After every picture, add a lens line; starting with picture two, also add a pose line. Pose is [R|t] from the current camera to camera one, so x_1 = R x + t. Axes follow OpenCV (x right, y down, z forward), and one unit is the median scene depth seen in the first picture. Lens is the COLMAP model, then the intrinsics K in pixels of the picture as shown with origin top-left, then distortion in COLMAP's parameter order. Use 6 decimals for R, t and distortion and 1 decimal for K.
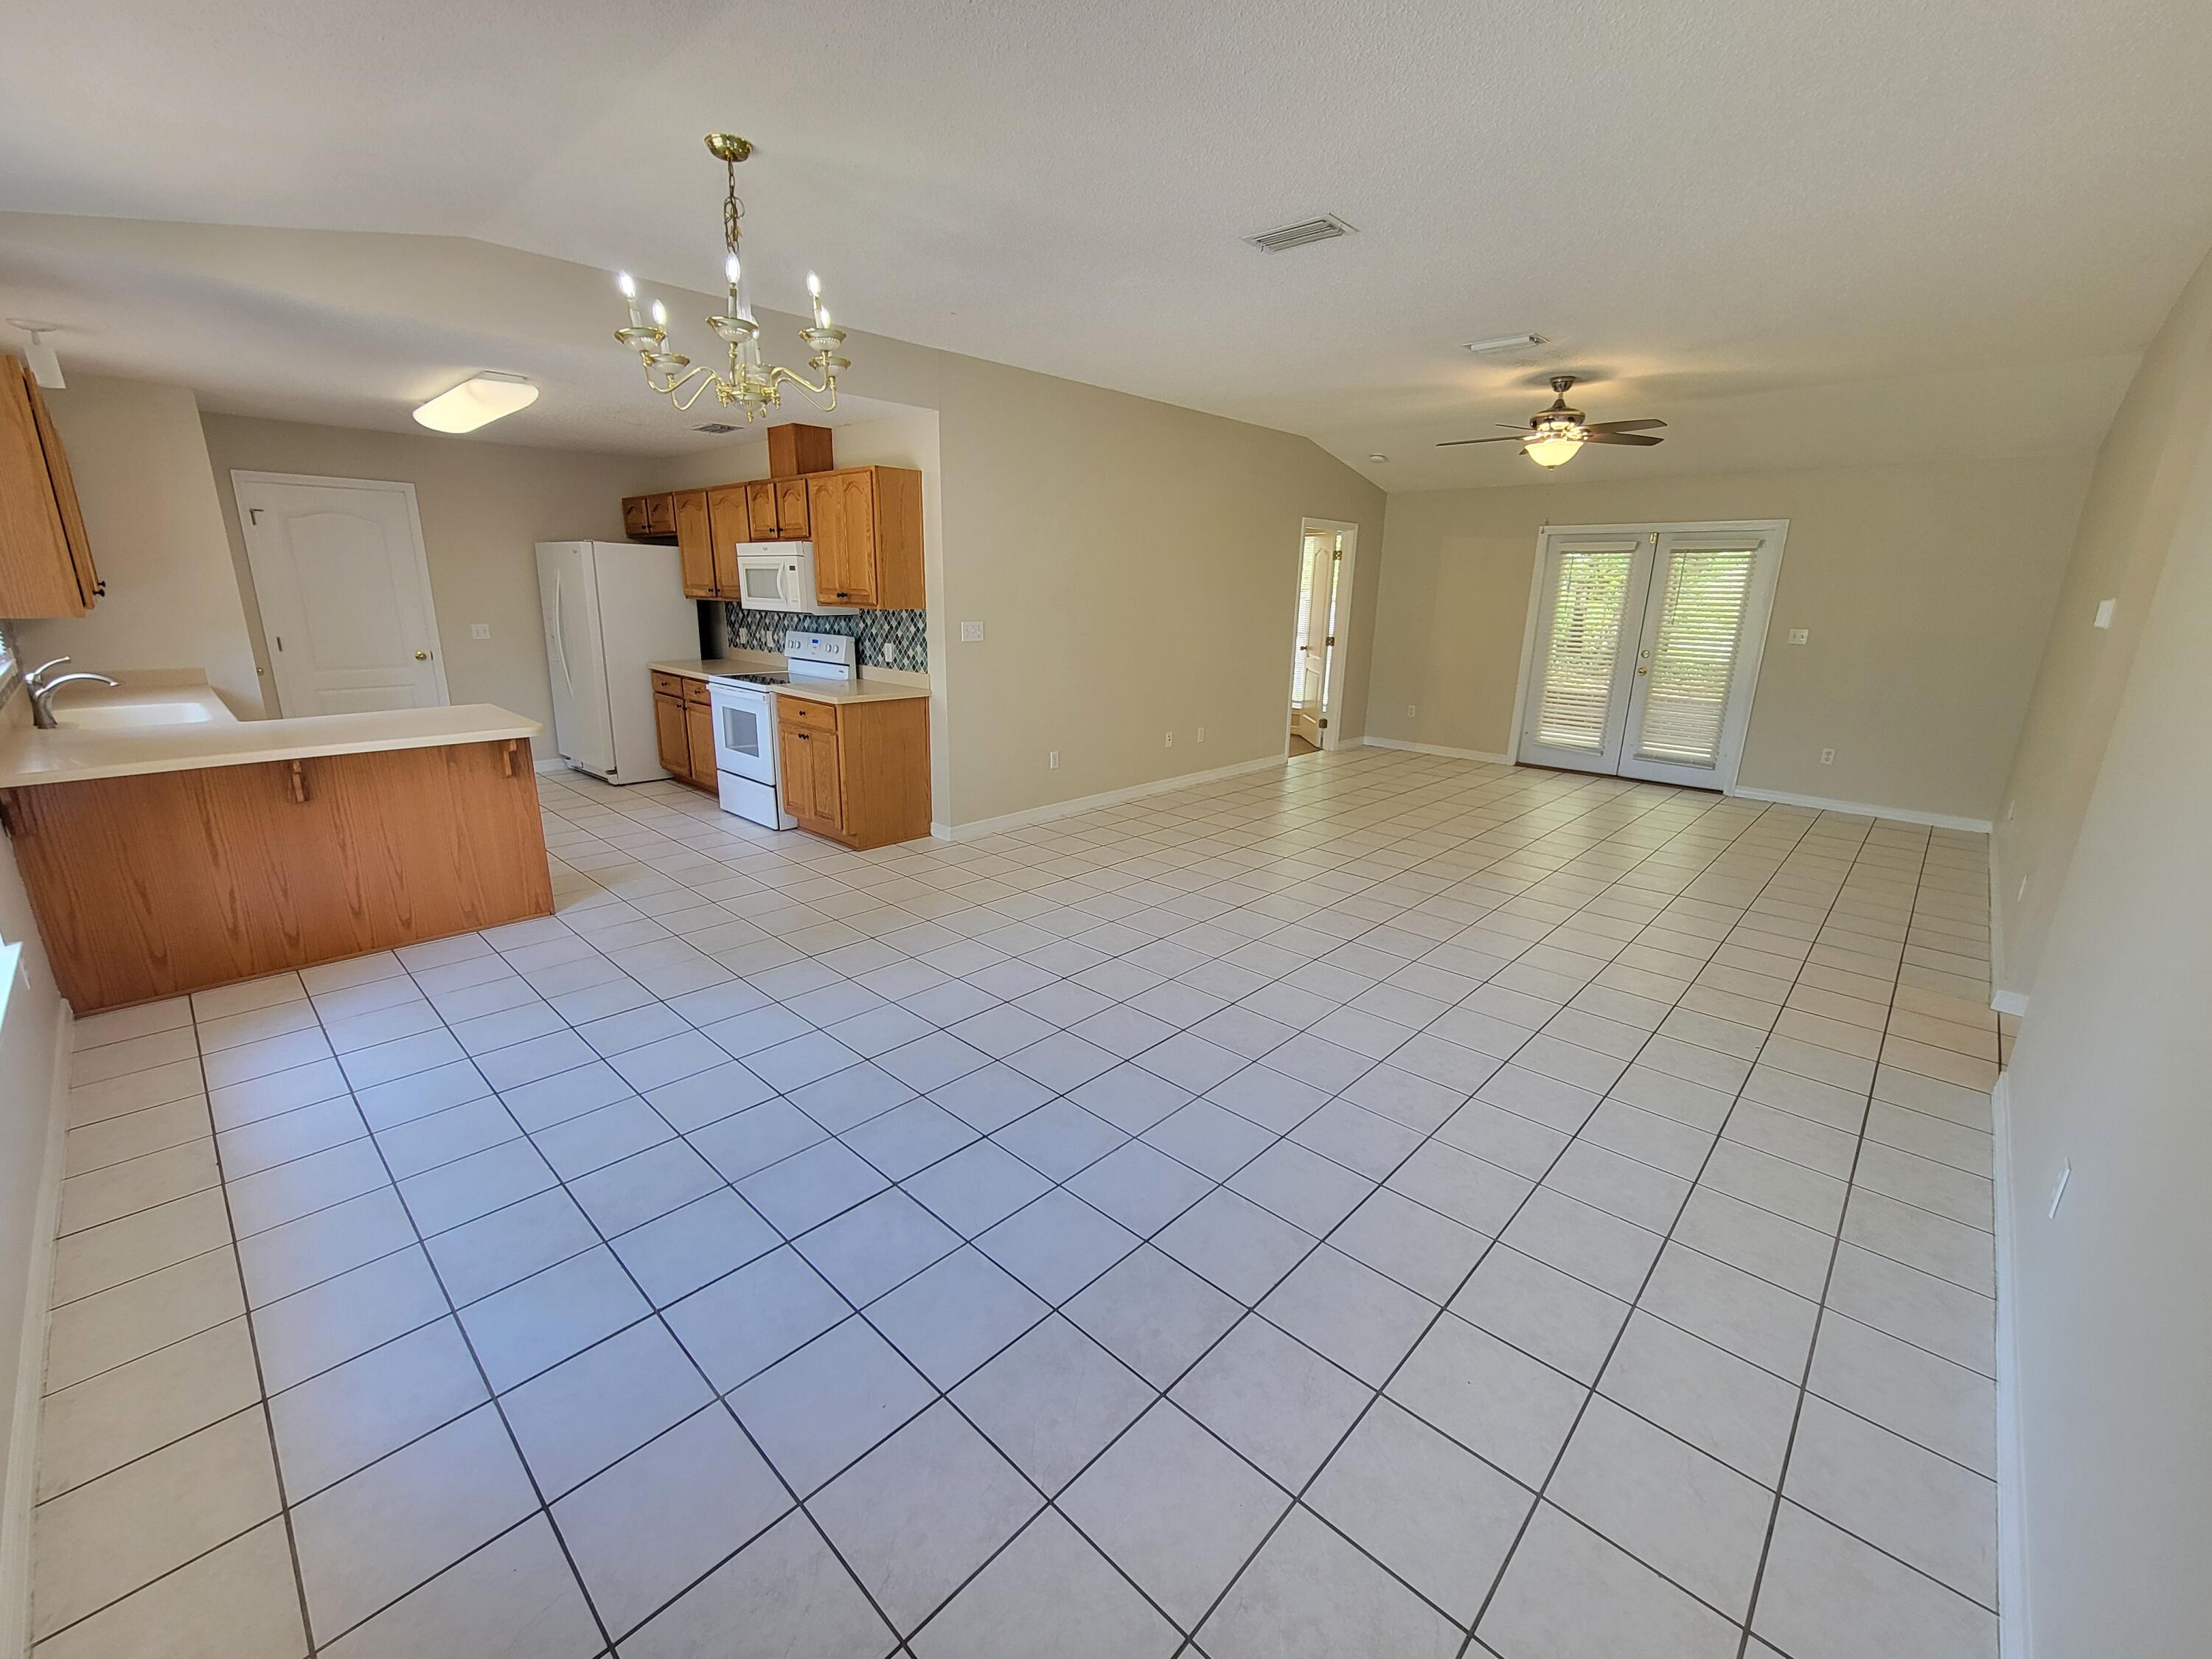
lens RADIAL K [[905.3, 0, 1096.7], [0, 905.3, 832.4], [0, 0, 1]] dist [0.000367, 0.000079]
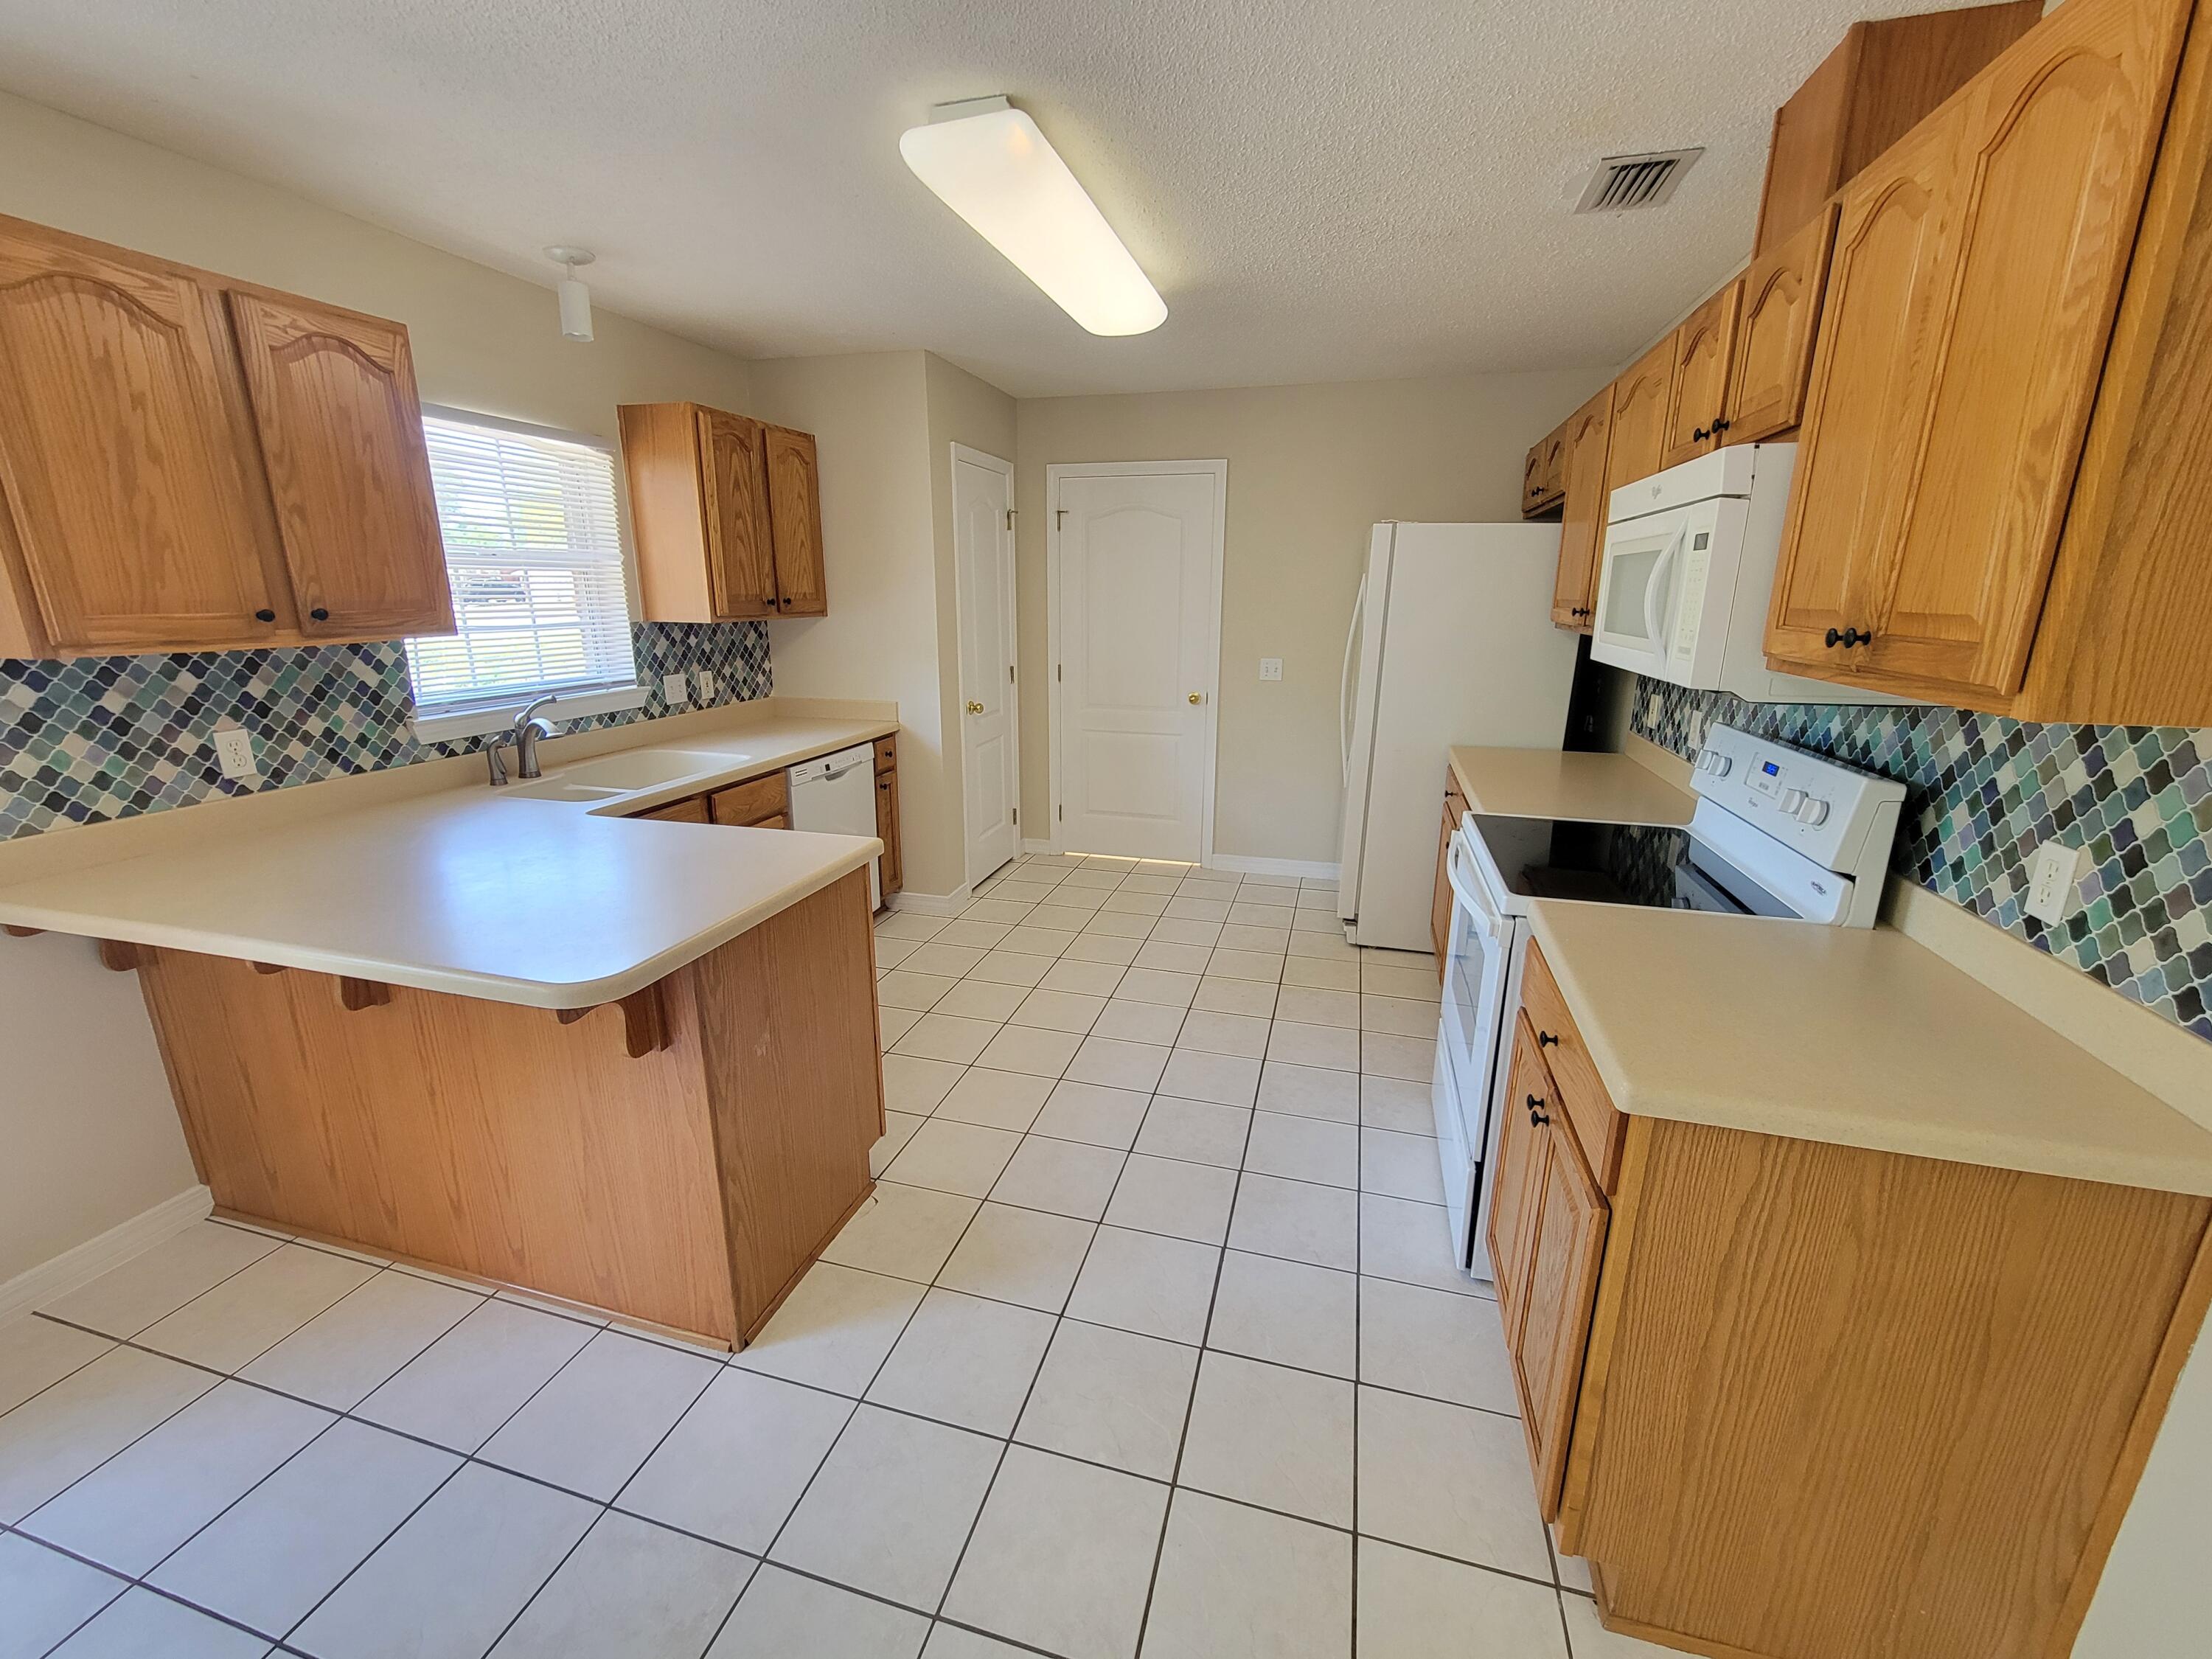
lens RADIAL K [[905.3, 0, 1105.2], [0, 905.3, 826.9], [0, 0, 1]] dist [0.000367, 0.000079]
pose [[0.471345, 0.210435, -0.856476, -0.349348], [-0.231817, 0.966531, 0.109899, -0.429706], [0.850938, 0.146745, 0.504352, 1.588266]]
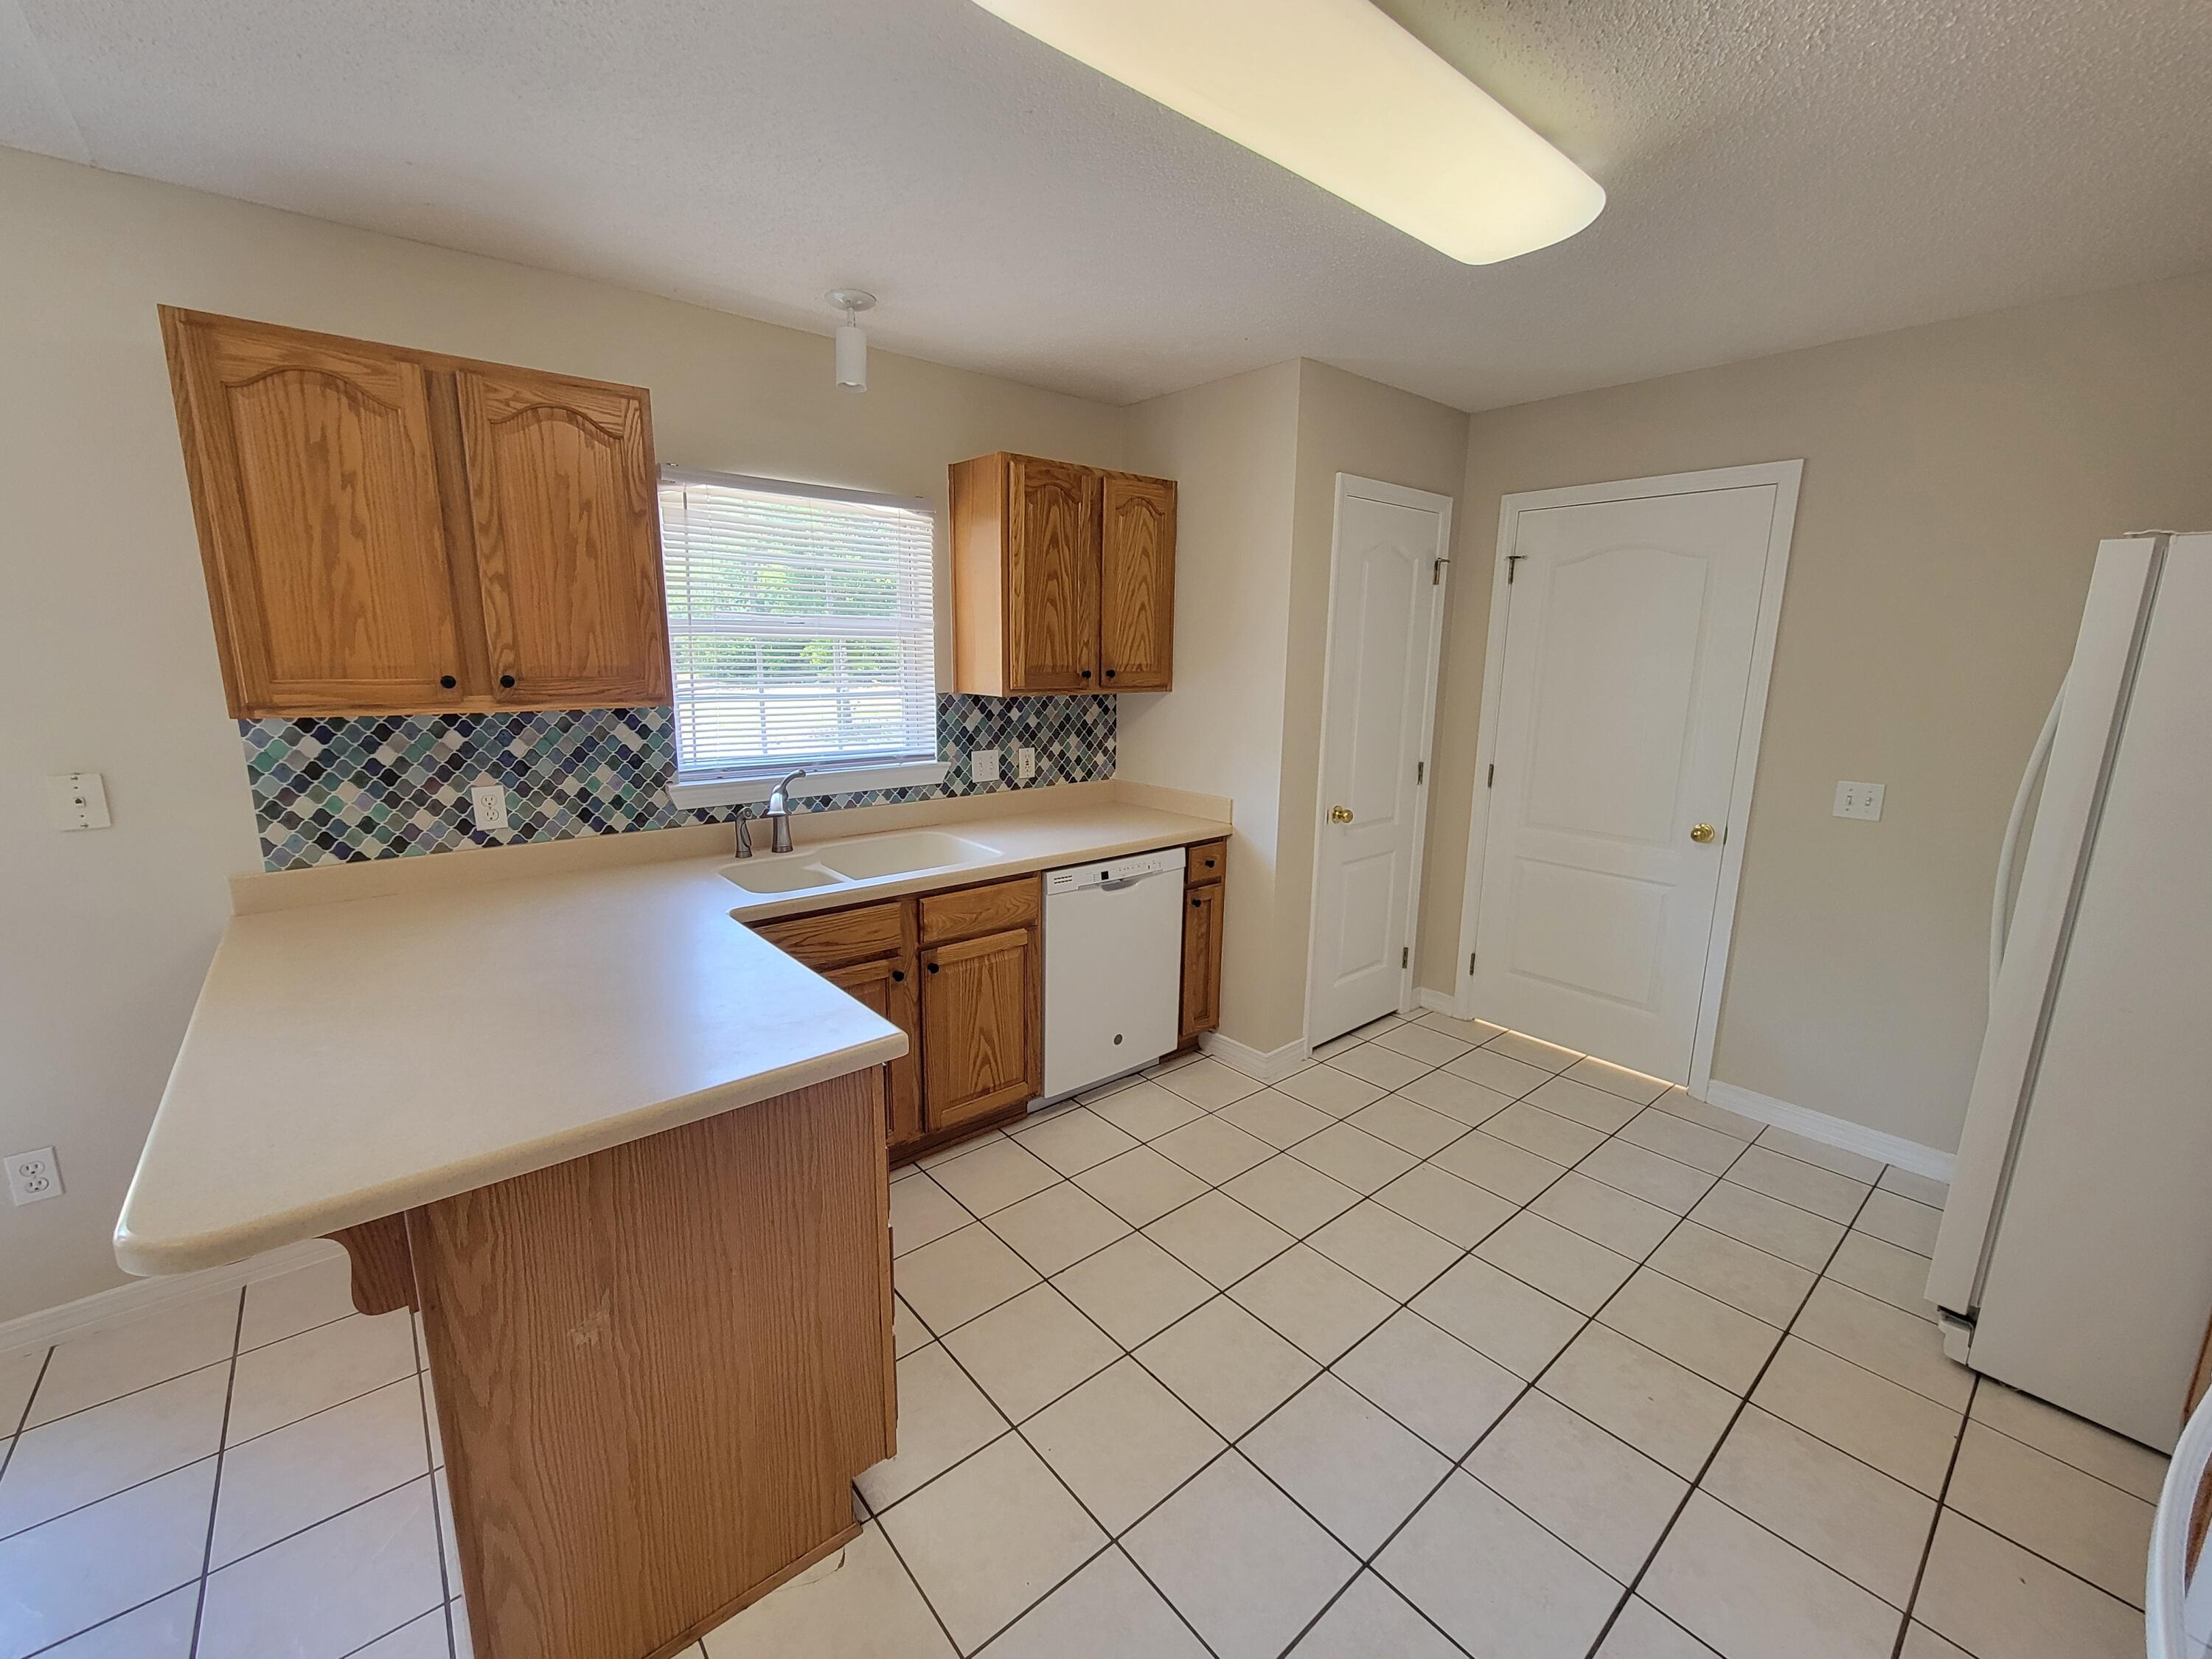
lens RADIAL K [[905.3, 0, 1102.1], [0, 905.3, 827.3], [0, 0, 1]] dist [0.000367, 0.000079]
pose [[-0.110518, 0.171774, -0.978918, -0.685828], [-0.278426, 0.940161, 0.196407, -0.553325], [0.954078, 0.294263, -0.056078, 1.985279]]
